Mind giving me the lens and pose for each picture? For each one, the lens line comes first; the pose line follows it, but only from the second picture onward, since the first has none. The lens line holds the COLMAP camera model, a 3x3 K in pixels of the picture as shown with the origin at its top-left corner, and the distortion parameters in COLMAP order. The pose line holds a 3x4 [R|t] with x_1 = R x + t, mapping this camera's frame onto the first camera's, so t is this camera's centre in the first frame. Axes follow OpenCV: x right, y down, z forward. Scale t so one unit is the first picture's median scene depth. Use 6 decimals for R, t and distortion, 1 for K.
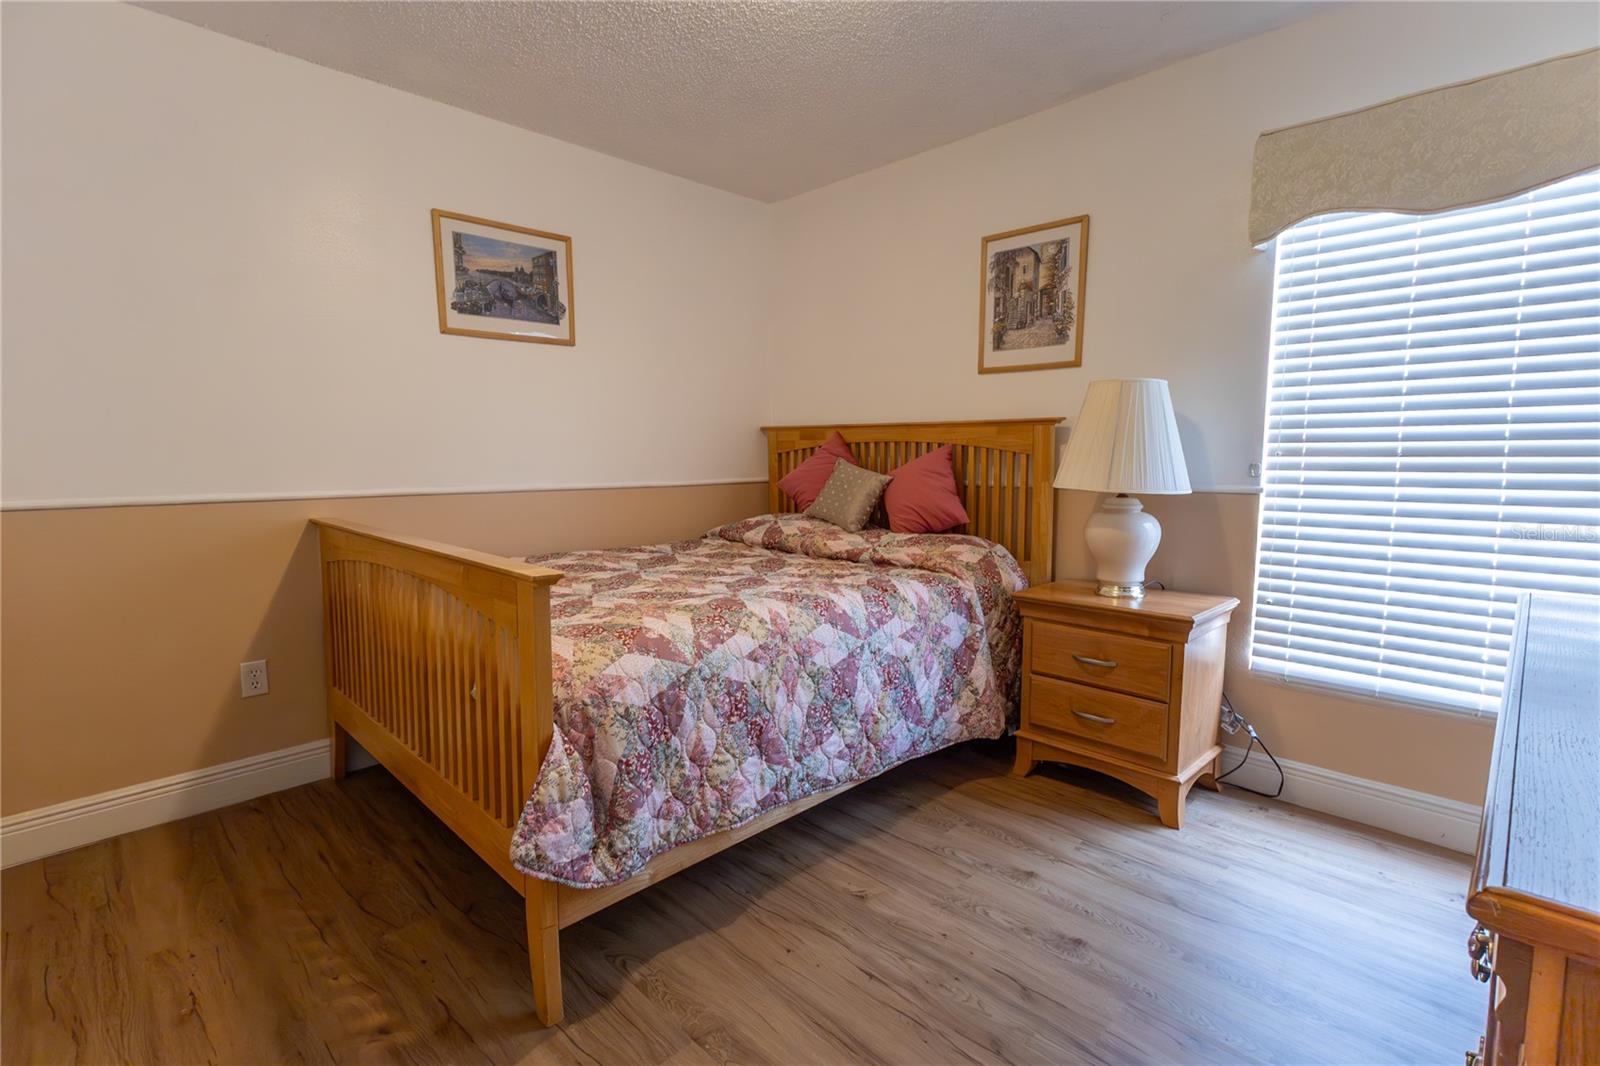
lens RADIAL K [[766.0, 0, 797.0], [0, 766.0, 527.2], [0, 0, 1]] dist [-0.001418, 0.000490]
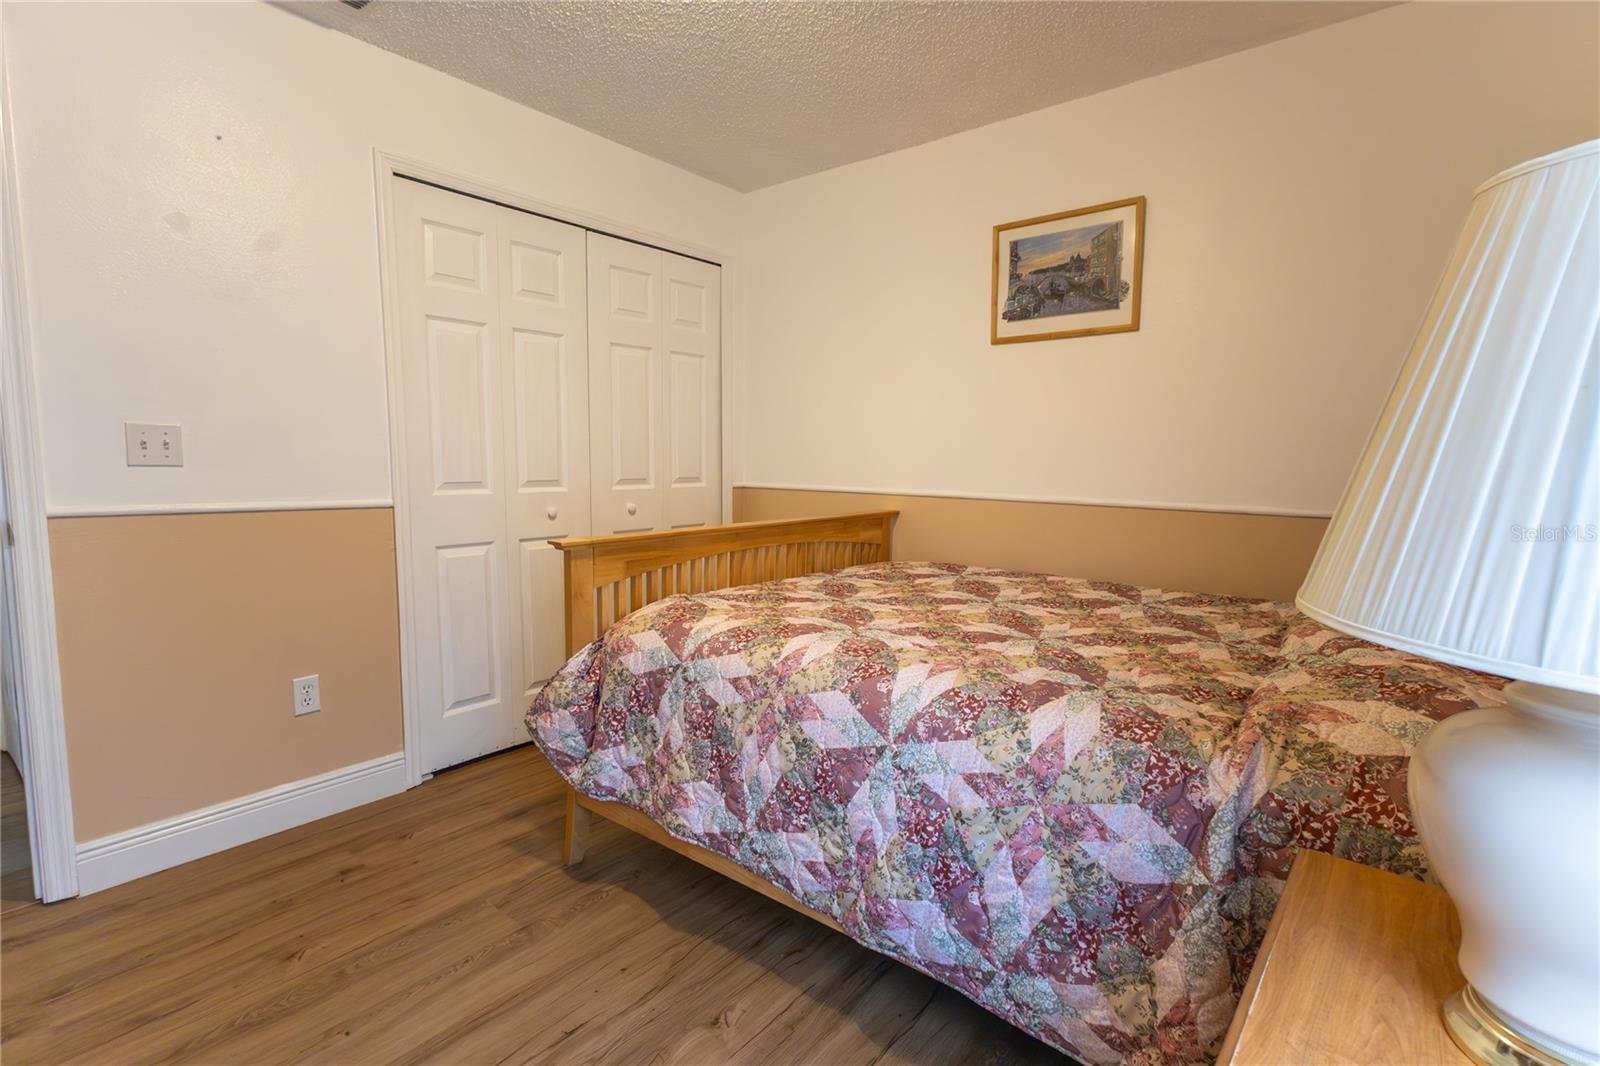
lens RADIAL K [[766.0, 0, 791.5], [0, 766.0, 530.3], [0, 0, 1]] dist [-0.001418, 0.000490]
pose [[0.089625, 0.099078, -0.991035, 0.663814], [-0.109348, 0.990003, 0.089086, -0.078615], [0.989955, 0.100383, 0.099563, 0.765067]]
